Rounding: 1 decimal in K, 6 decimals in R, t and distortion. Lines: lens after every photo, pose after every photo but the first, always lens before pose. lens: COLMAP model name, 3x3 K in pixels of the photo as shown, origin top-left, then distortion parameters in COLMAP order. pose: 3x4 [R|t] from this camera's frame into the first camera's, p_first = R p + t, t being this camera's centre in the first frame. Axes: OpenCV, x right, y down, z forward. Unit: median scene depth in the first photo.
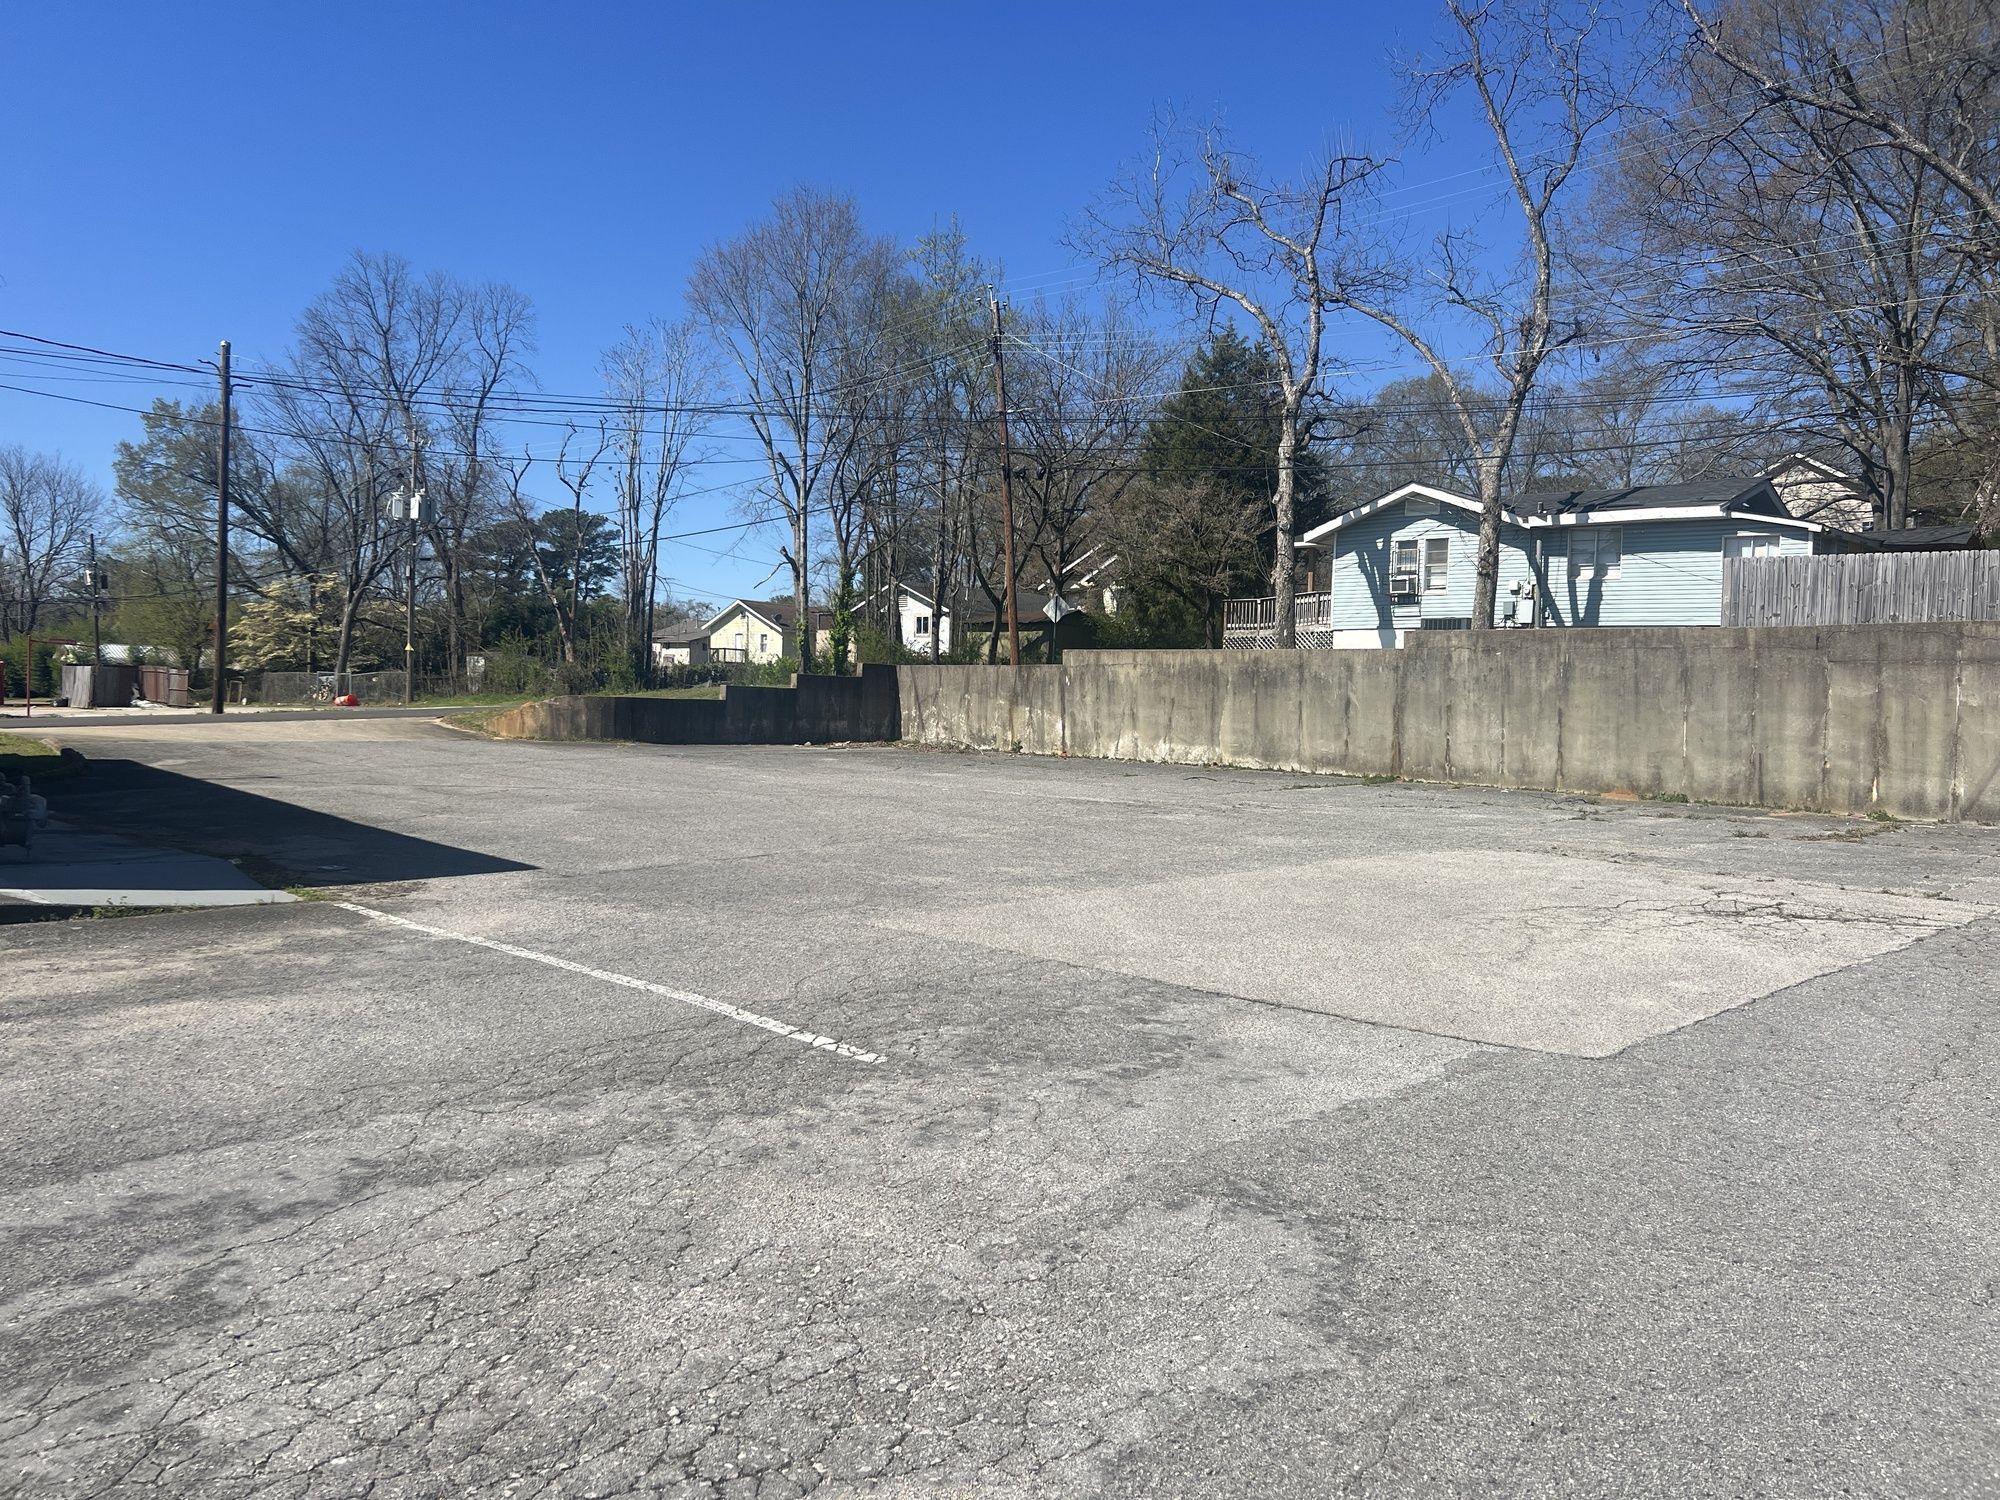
lens RADIAL K [[1502.6, 0, 992.9], [0, 1502.6, 748.7], [0, 0, 1]] dist [0.014358, 0.007584]
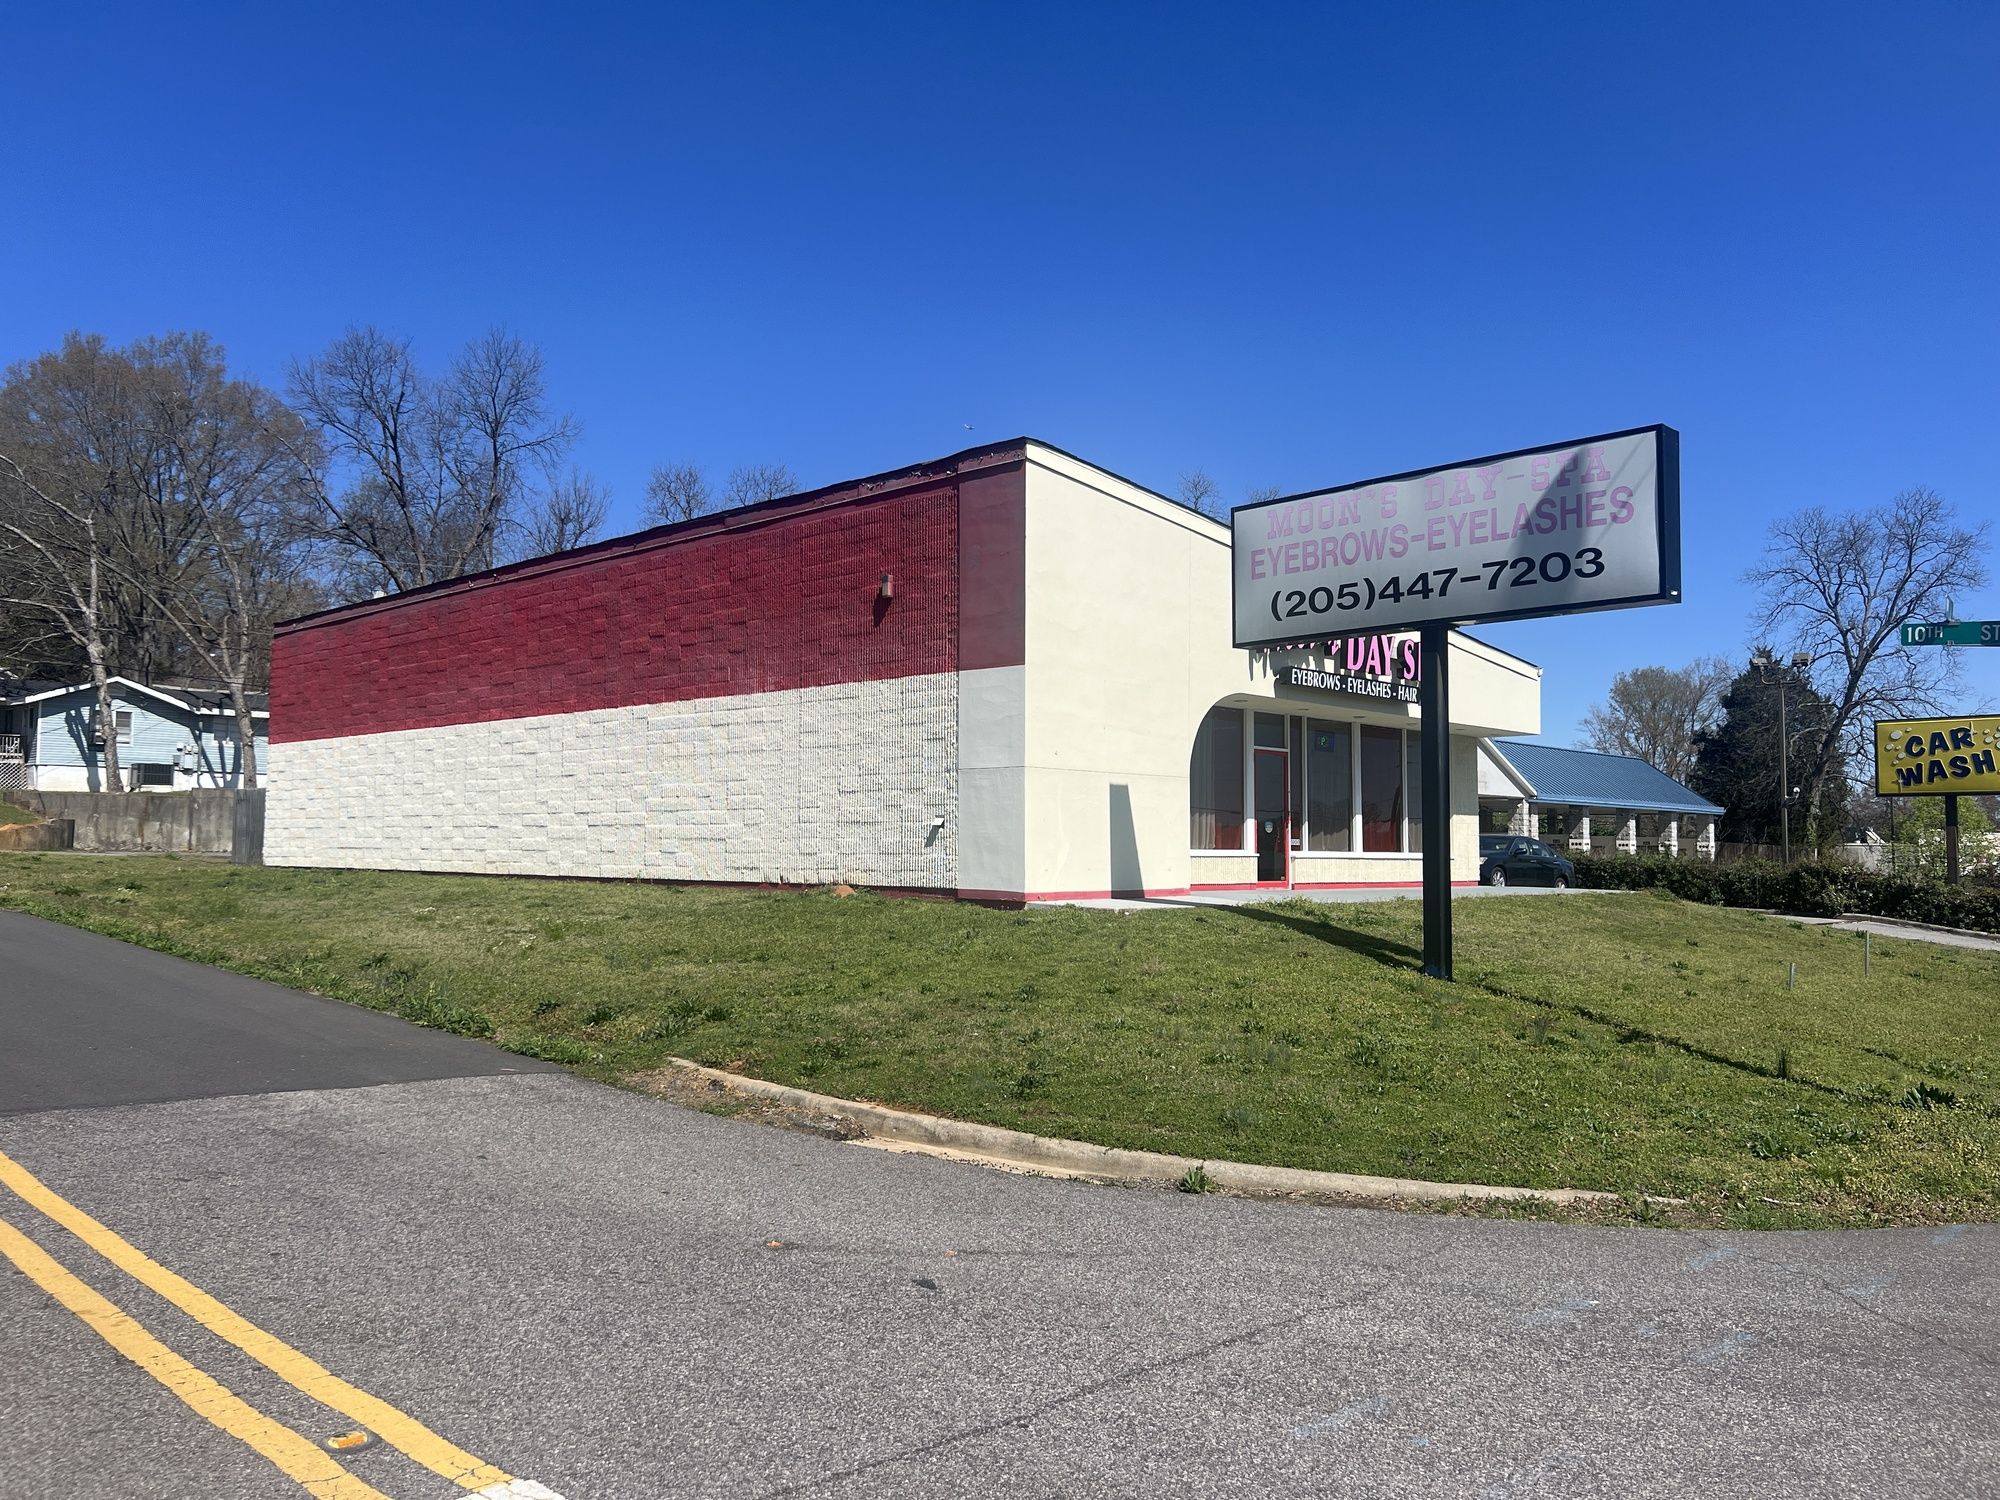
lens RADIAL K [[1502.6, 0, 1000.3], [0, 1502.6, 747.2], [0, 0, 1]] dist [0.014358, 0.007584]
pose [[0.005016, 0.040261, 0.999177, -1.502394], [0.021767, 0.998948, -0.040361, -0.021748], [-0.999750, 0.021952, 0.004135, 0.086530]]
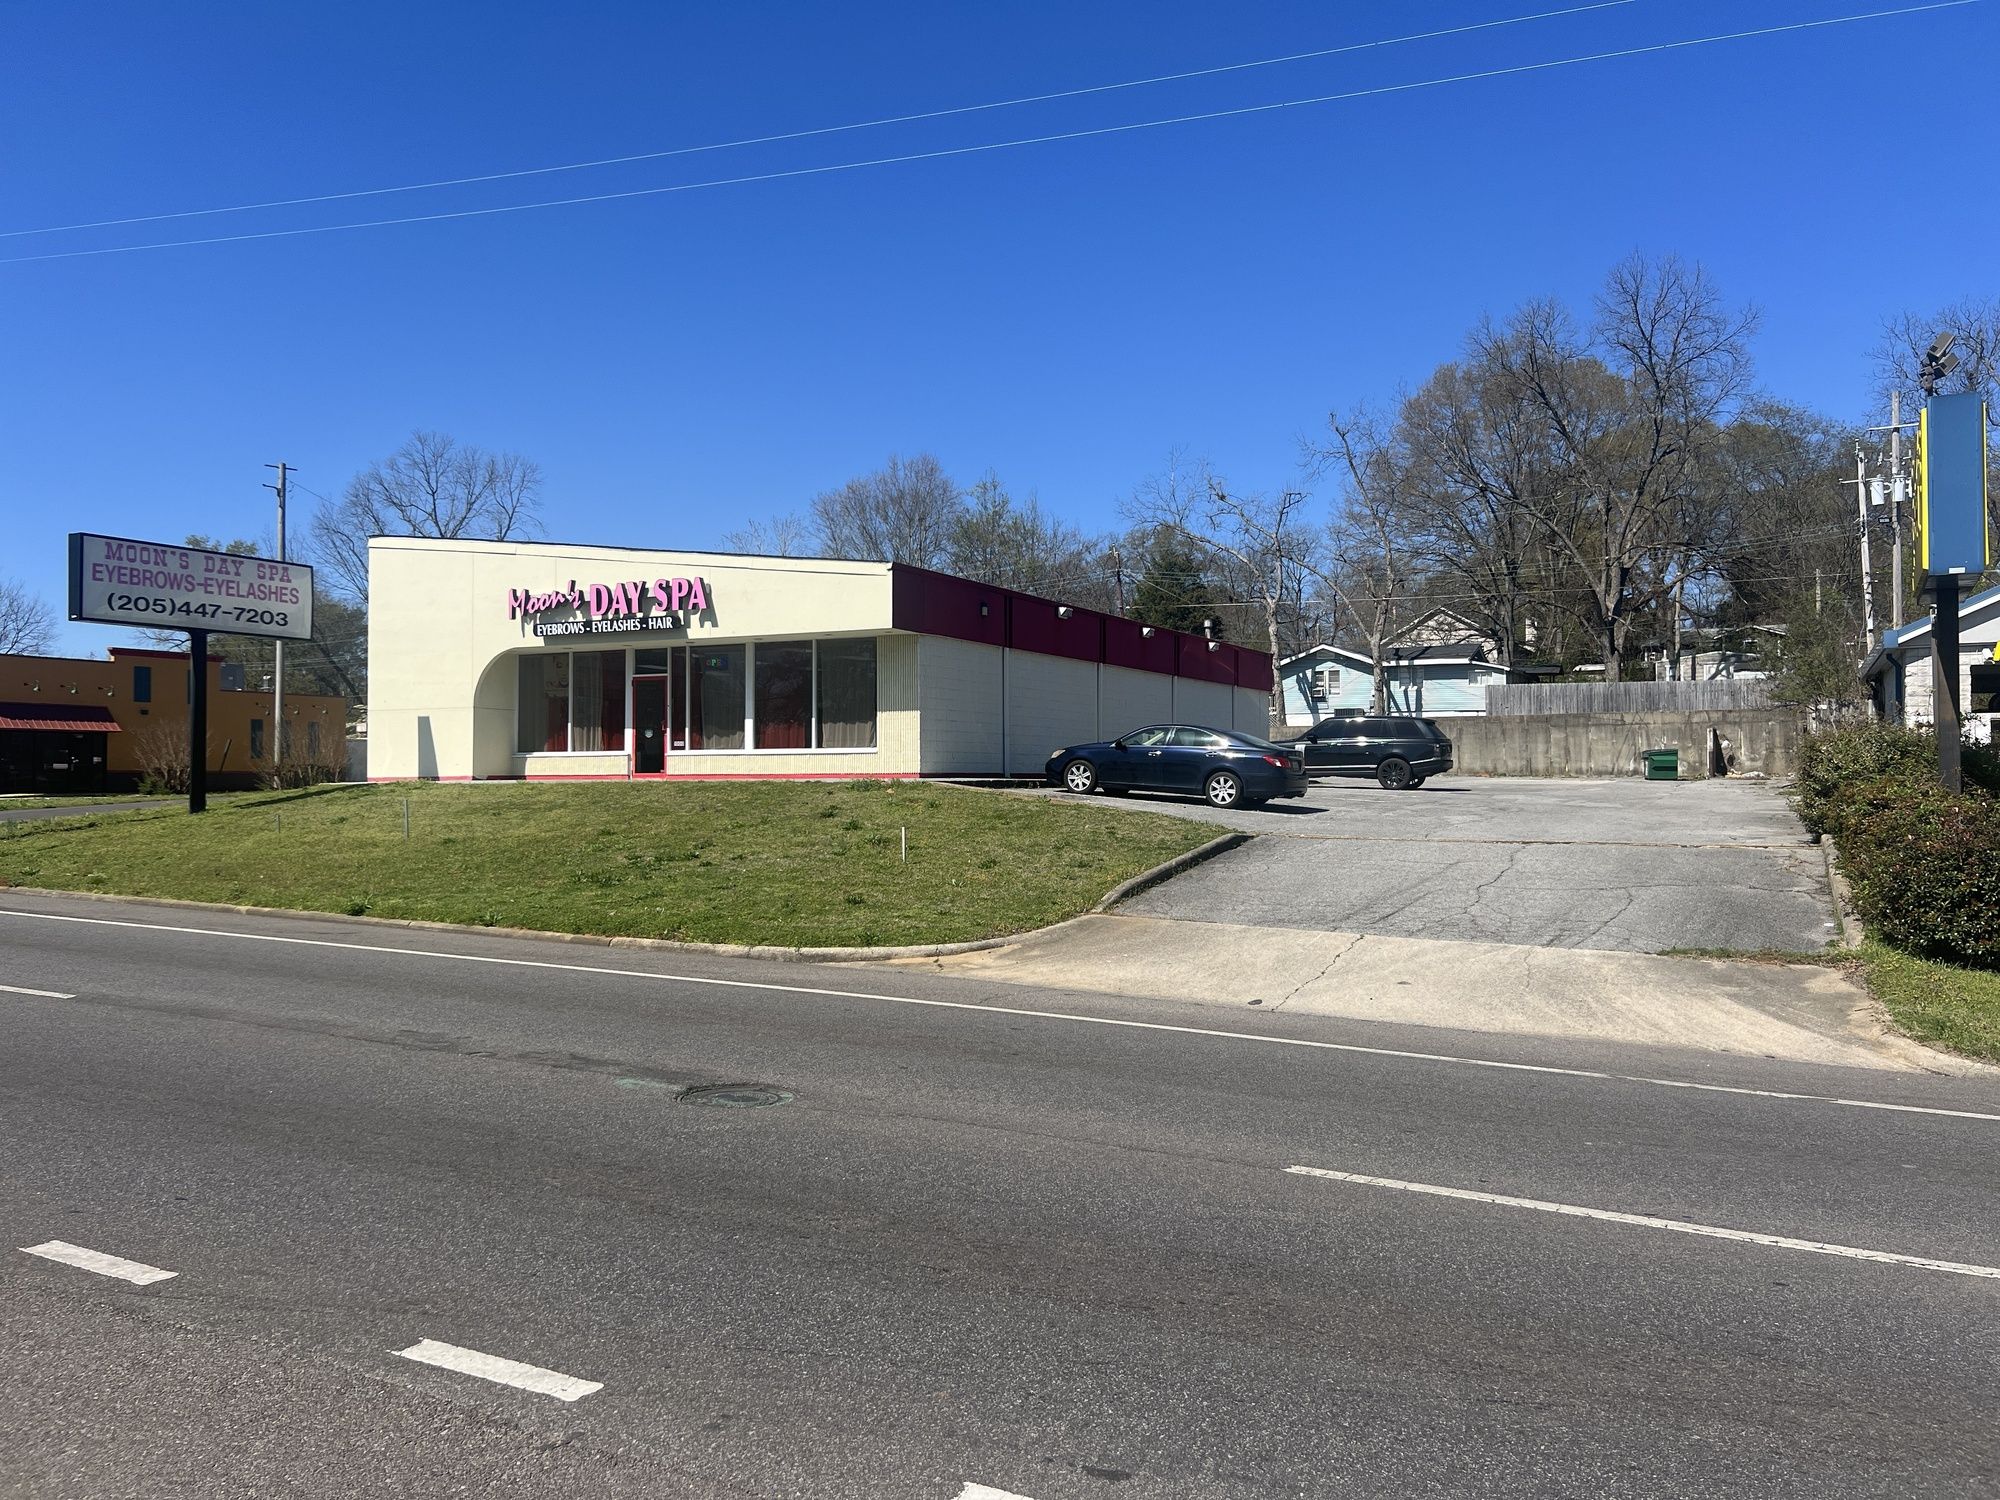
lens RADIAL K [[1502.6, 0, 1004.7], [0, 1502.6, 751.9], [0, 0, 1]] dist [0.014358, 0.007584]
pose [[0.959835, -0.025696, 0.279387, -0.851066], [0.039204, 0.998311, -0.042866, 0.051108], [-0.277813, 0.052098, 0.959221, -1.006875]]
